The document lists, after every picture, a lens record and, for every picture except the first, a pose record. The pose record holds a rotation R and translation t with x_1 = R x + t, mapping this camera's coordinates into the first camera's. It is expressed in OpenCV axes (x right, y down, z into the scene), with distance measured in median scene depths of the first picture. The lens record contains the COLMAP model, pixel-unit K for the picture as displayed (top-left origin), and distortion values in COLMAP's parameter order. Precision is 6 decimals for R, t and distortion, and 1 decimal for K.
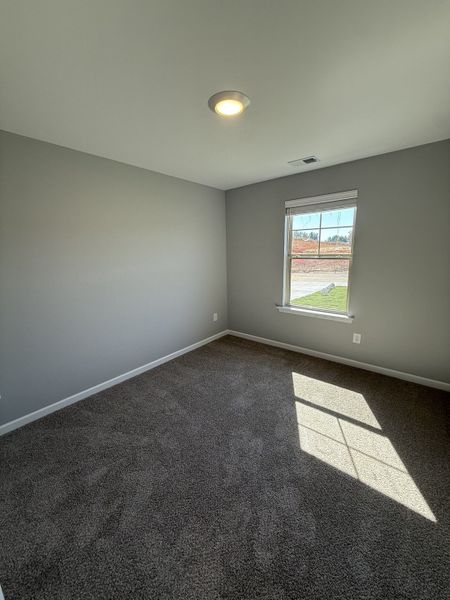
lens RADIAL K [[241.4, 0, 227.4], [0, 241.4, 304.3], [0, 0, 1]] dist [-0.000900, -0.000243]
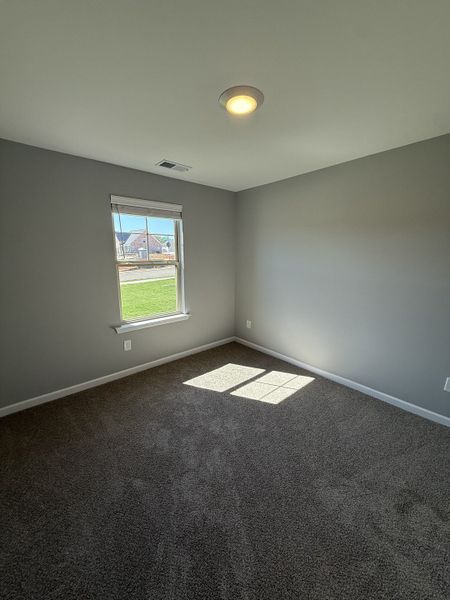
lens RADIAL K [[241.4, 0, 225.8], [0, 241.4, 298.6], [0, 0, 1]] dist [-0.000900, -0.000243]
pose [[0.156795, -0.148216, 0.976446, -0.548686], [0.232609, 0.966404, 0.109340, -0.096297], [-0.959848, 0.209986, 0.186004, 0.575481]]
